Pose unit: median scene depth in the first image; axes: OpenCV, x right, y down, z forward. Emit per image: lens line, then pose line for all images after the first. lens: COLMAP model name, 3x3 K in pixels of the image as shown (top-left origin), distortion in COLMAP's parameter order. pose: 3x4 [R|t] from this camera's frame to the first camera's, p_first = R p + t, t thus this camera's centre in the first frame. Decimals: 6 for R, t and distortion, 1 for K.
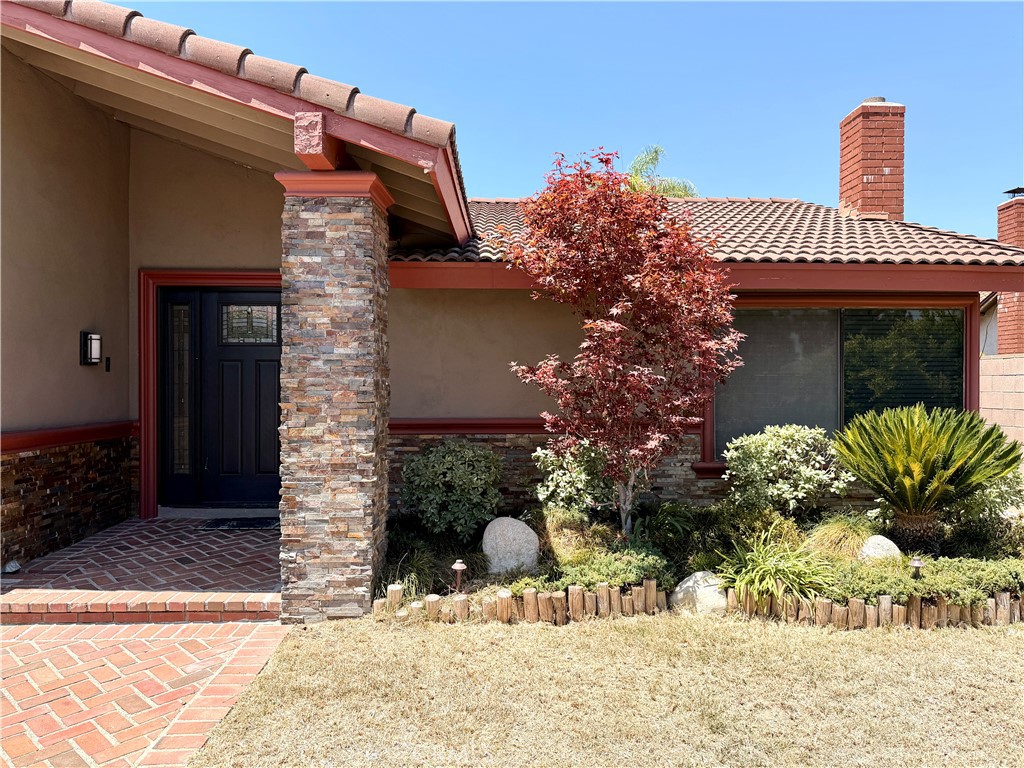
lens RADIAL K [[700.8, 0, 512.0], [0, 700.8, 384.0], [0, 0, 1]] dist [0.088443, -0.105866]
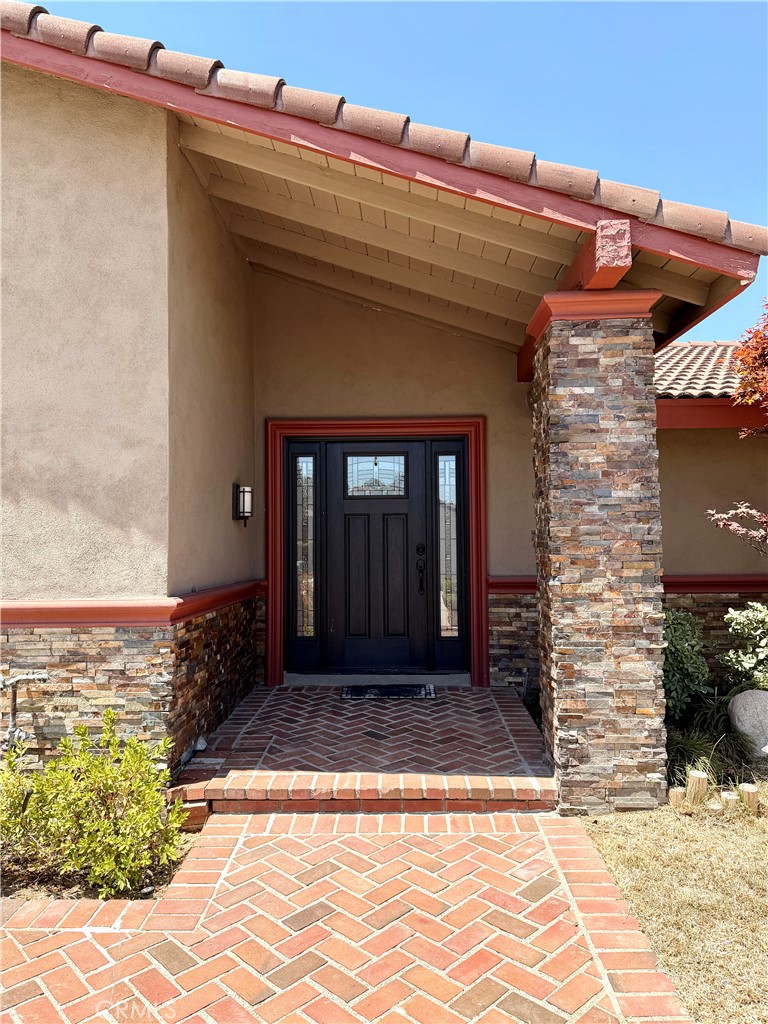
lens RADIAL K [[689.9, 0, 384.0], [0, 689.9, 512.0], [0, 0, 1]] dist [0.088675, -0.146962]
pose [[0.999249, -0.011265, -0.037079, -0.500377], [0.009379, 0.998673, -0.050639, 0.015281], [0.037600, 0.050254, 0.998028, 0.140249]]
